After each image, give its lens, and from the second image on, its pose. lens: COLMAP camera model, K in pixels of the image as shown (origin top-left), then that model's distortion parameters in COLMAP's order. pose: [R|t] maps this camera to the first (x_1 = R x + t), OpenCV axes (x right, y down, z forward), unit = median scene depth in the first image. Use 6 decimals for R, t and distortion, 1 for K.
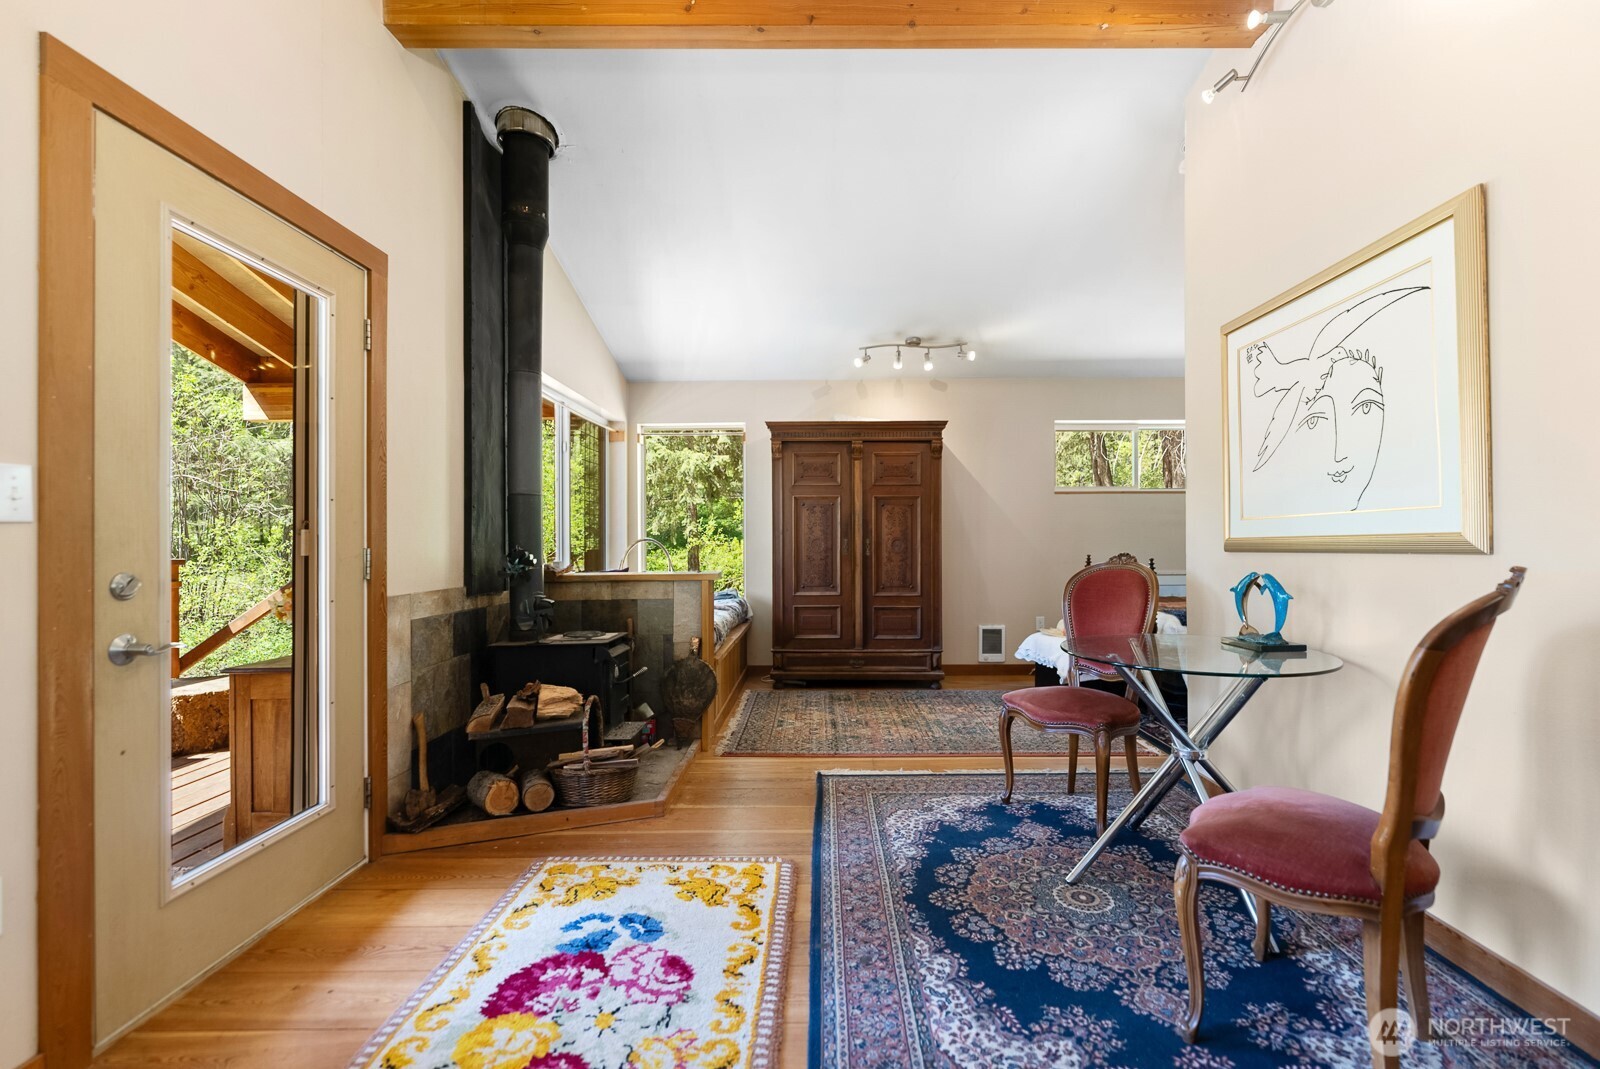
lens RADIAL K [[705.5, 0, 827.6], [0, 705.5, 540.0], [0, 0, 1]] dist [-0.000186, -0.000205]
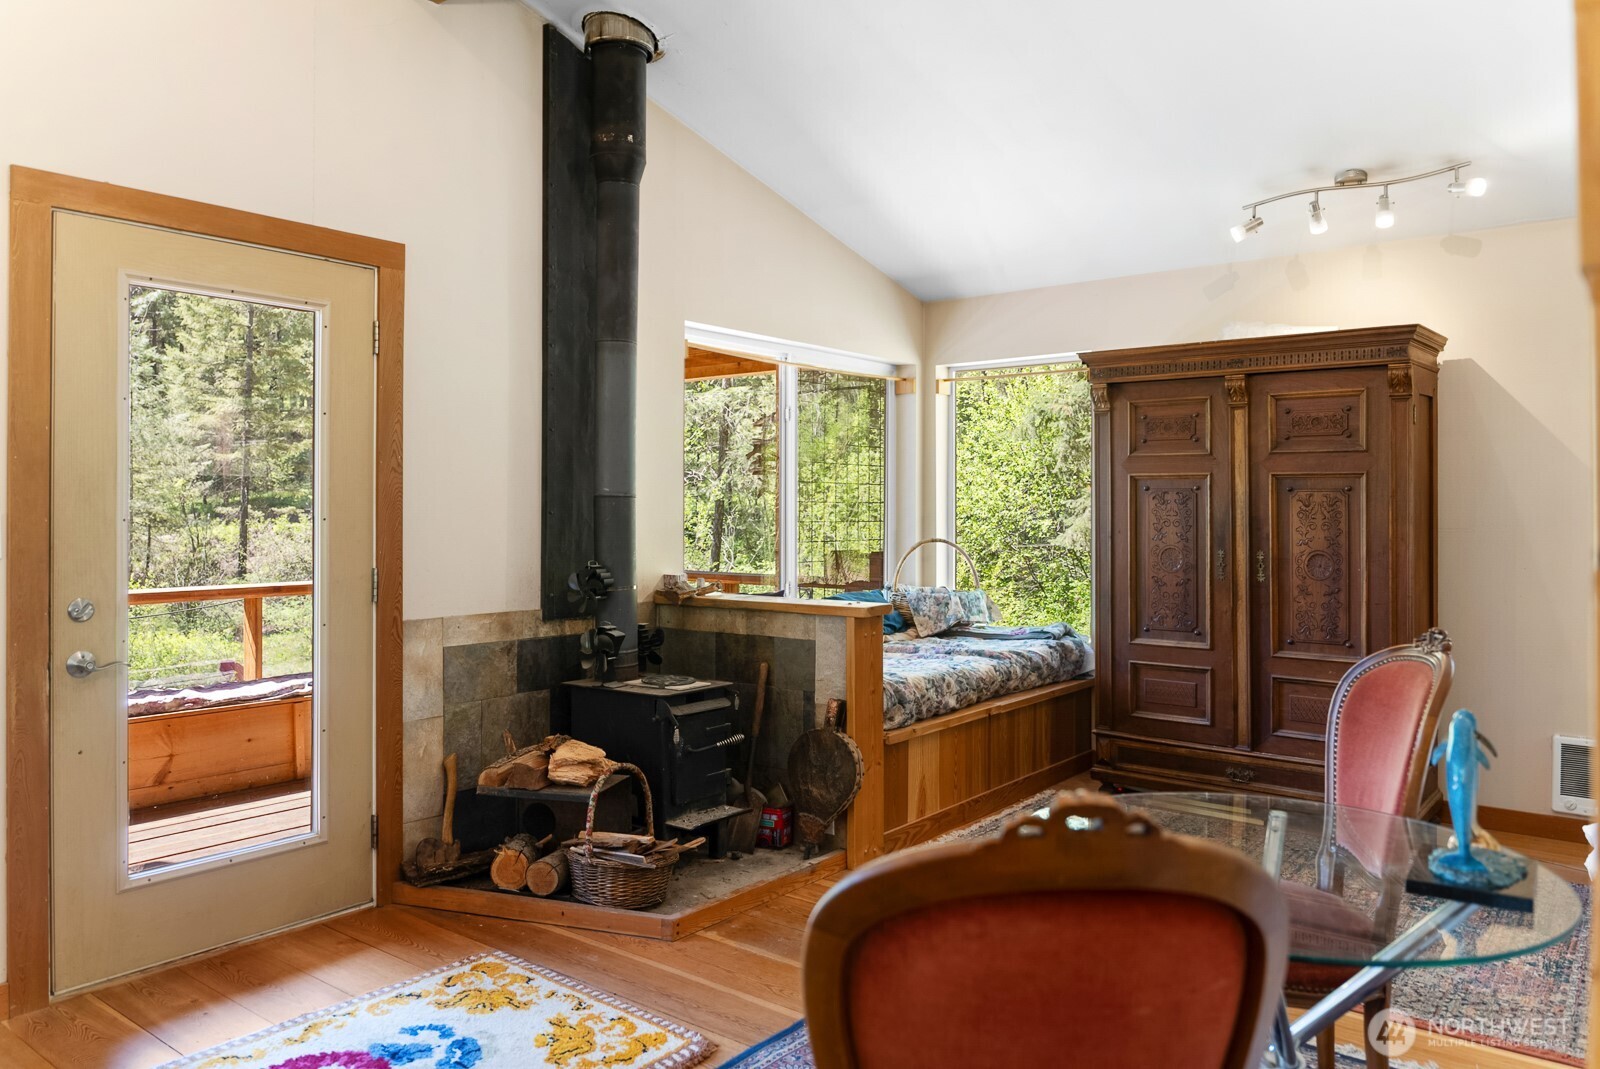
lens RADIAL K [[1134.7, 0, 791.5], [0, 1134.7, 504.3], [0, 0, 1]] dist [-0.006768, -0.005962]
pose [[0.777075, 0.004873, -0.629389, 0.648636], [-0.007827, 0.999968, -0.001922, -0.066631], [0.629359, 0.006420, 0.777088, 0.171332]]
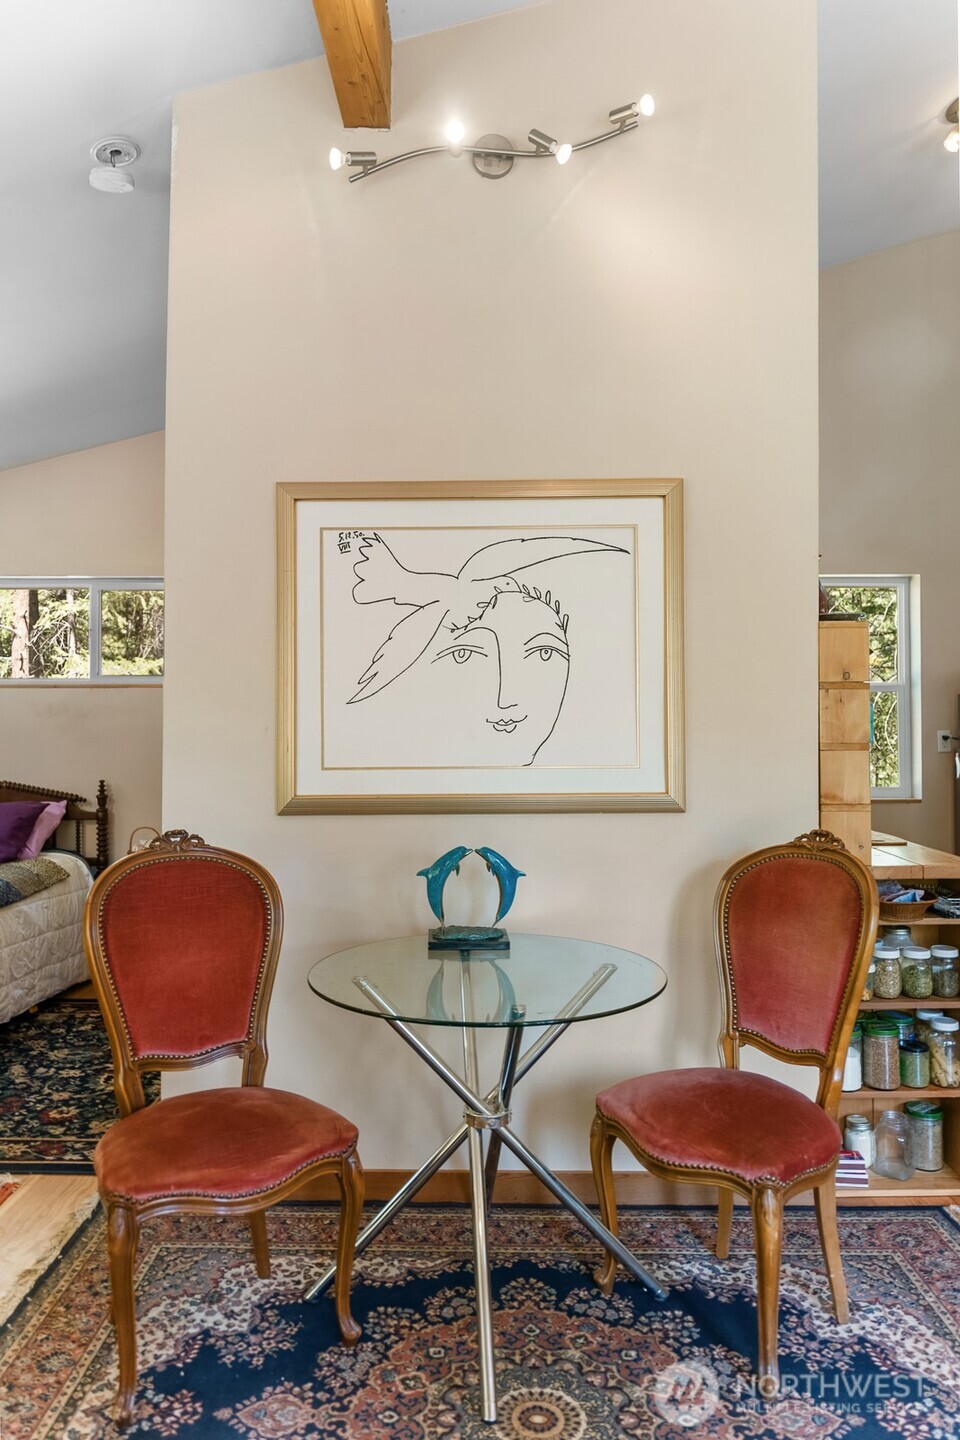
lens RADIAL K [[984.7, 0, 491.4], [0, 984.7, 701.9], [0, 0, 1]] dist [-0.013117, -0.007704]
pose [[0.019875, 0.028786, 0.999388, -0.412054], [-0.002769, 0.999583, -0.028736, -0.072346], [-0.999799, -0.002196, 0.019947, 0.850560]]
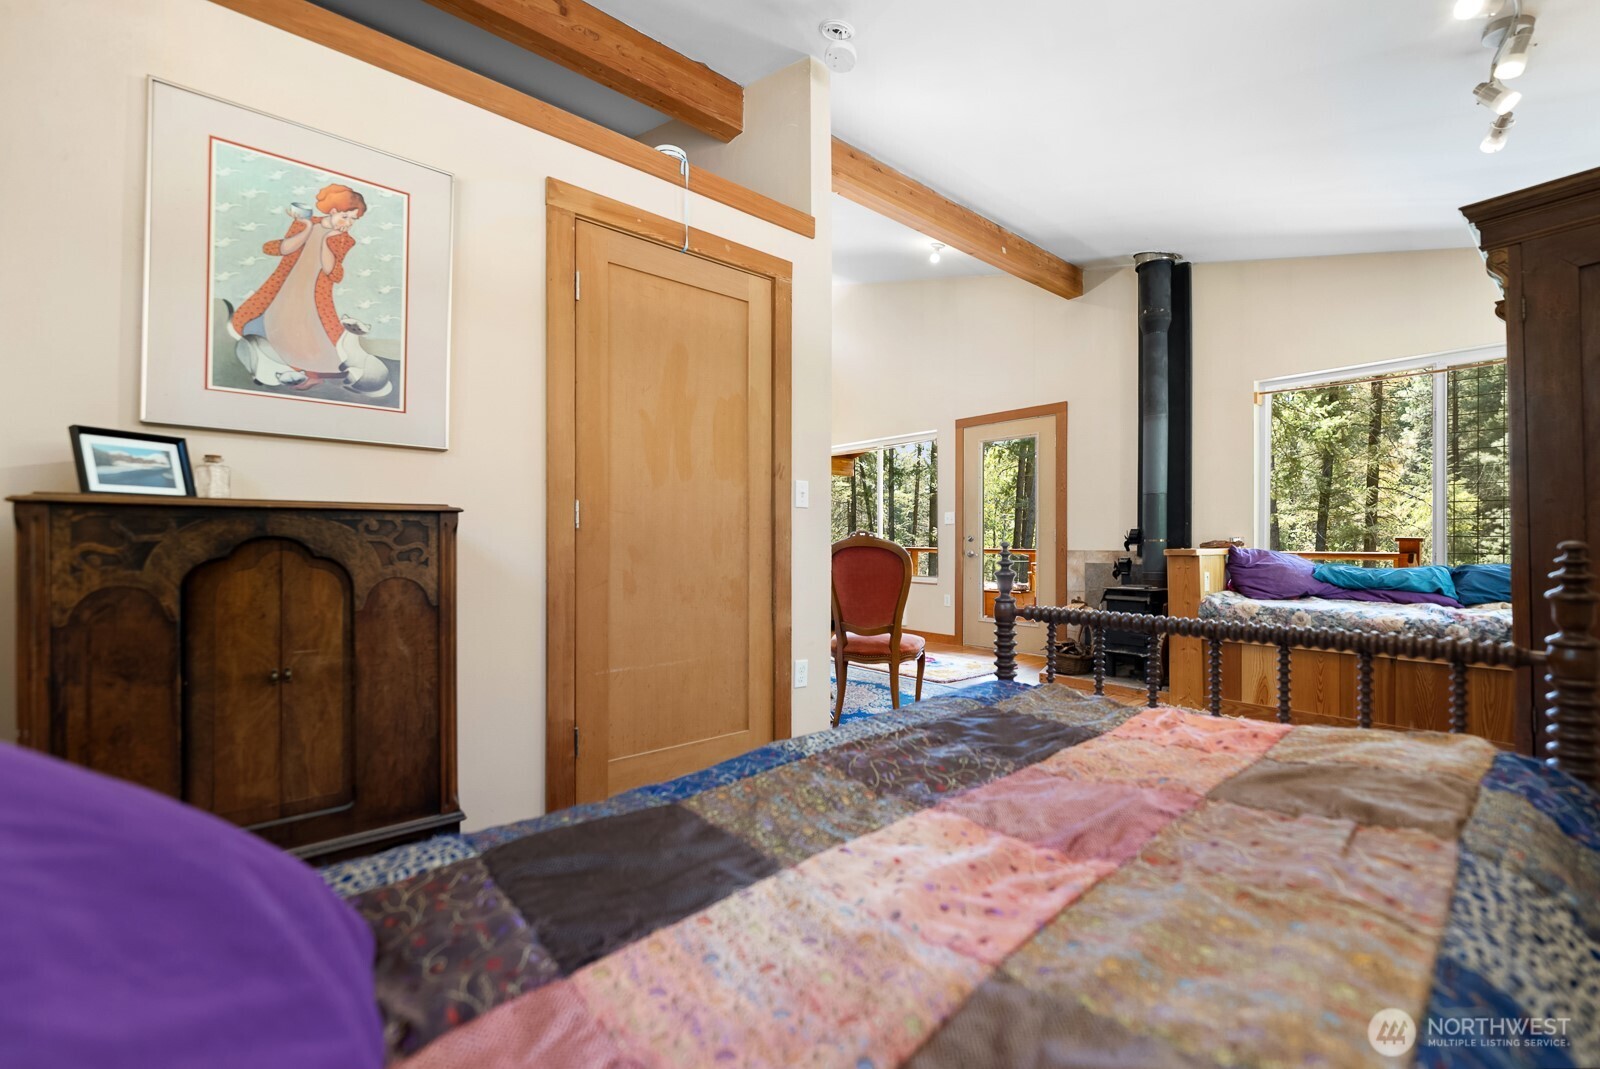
lens RADIAL K [[690.6, 0, 800.0], [0, 690.6, 534.5], [0, 0, 1]] dist [0.000526, -0.000030]
pose [[-0.773130, 0.000799, -0.634248, 1.394297], [0.004647, 0.999980, -0.004405, 0.034788], [0.634231, -0.006352, -0.773117, 2.079877]]
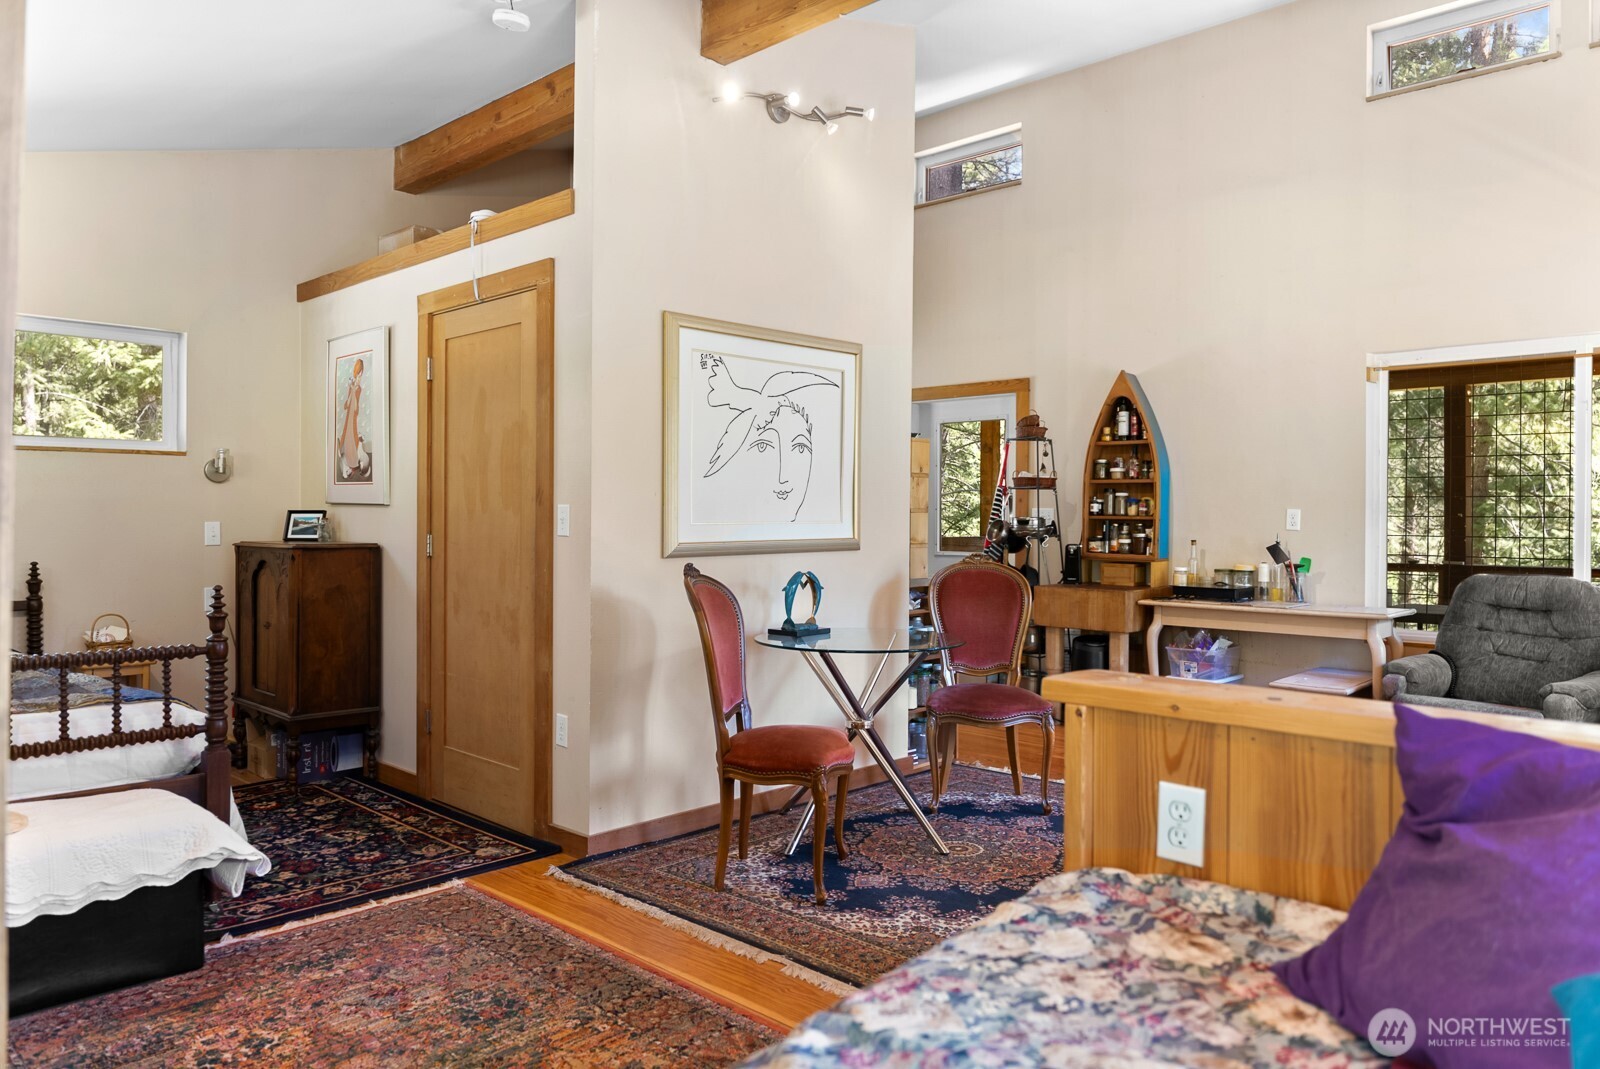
lens RADIAL K [[1064.5, 0, 788.3], [0, 1064.5, 526.4], [0, 0, 1]] dist [-0.006683, -0.004712]
pose [[-0.705589, -0.000107, 0.708621, -0.578221], [0.000244, 1.000000, 0.000394, -0.027642], [-0.708621, 0.000451, -0.705589, 2.038665]]
